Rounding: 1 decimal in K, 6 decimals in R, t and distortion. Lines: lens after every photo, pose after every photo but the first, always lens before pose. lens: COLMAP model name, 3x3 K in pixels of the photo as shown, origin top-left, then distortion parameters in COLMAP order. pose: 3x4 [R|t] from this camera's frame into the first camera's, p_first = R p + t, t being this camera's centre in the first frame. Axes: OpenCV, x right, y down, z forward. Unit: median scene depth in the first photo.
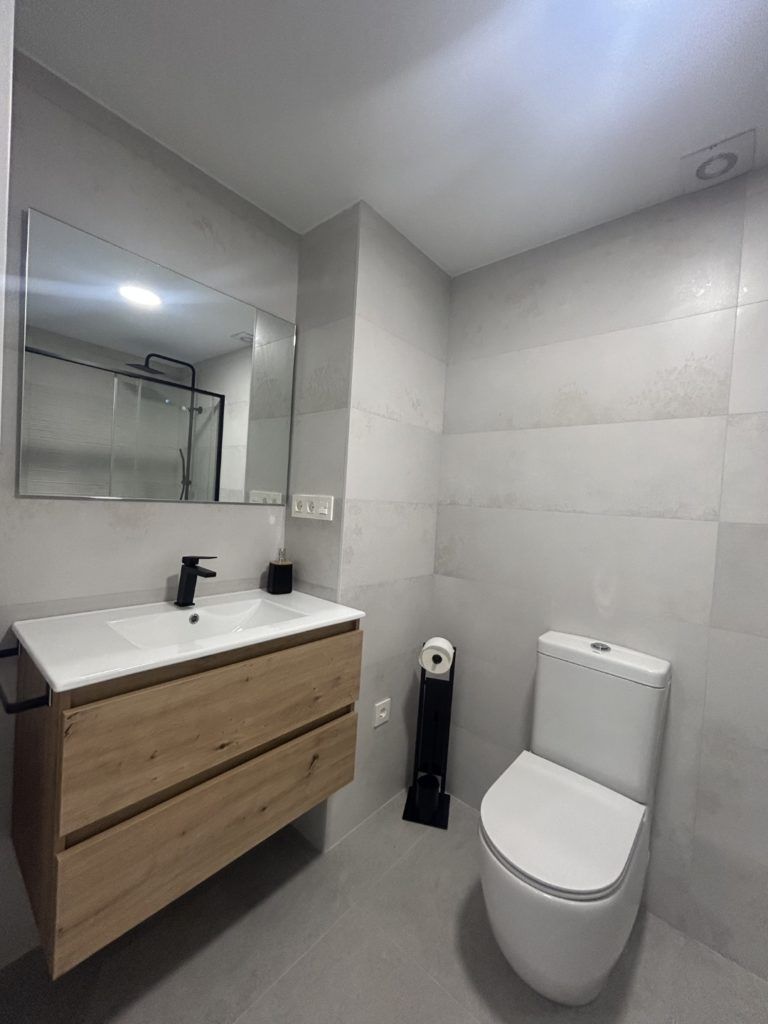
lens RADIAL K [[412.6, 0, 385.7], [0, 412.6, 512.0], [0, 0, 1]] dist [-0.004444, 0.002258]
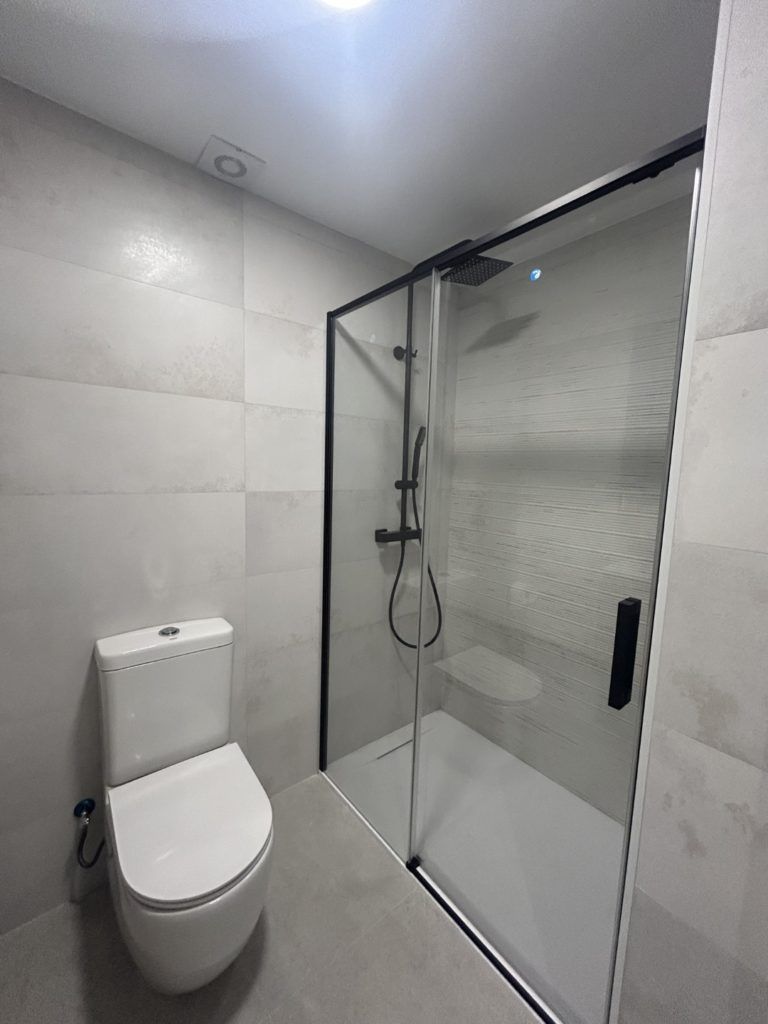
lens RADIAL K [[412.6, 0, 385.7], [0, 412.6, 512.0], [0, 0, 1]] dist [-0.004444, 0.002258]
pose [[0.167308, -0.163532, 0.972248, -0.308595], [0.004453, 0.986263, 0.165123, -0.113836], [-0.985895, -0.023297, 0.165737, 0.373421]]
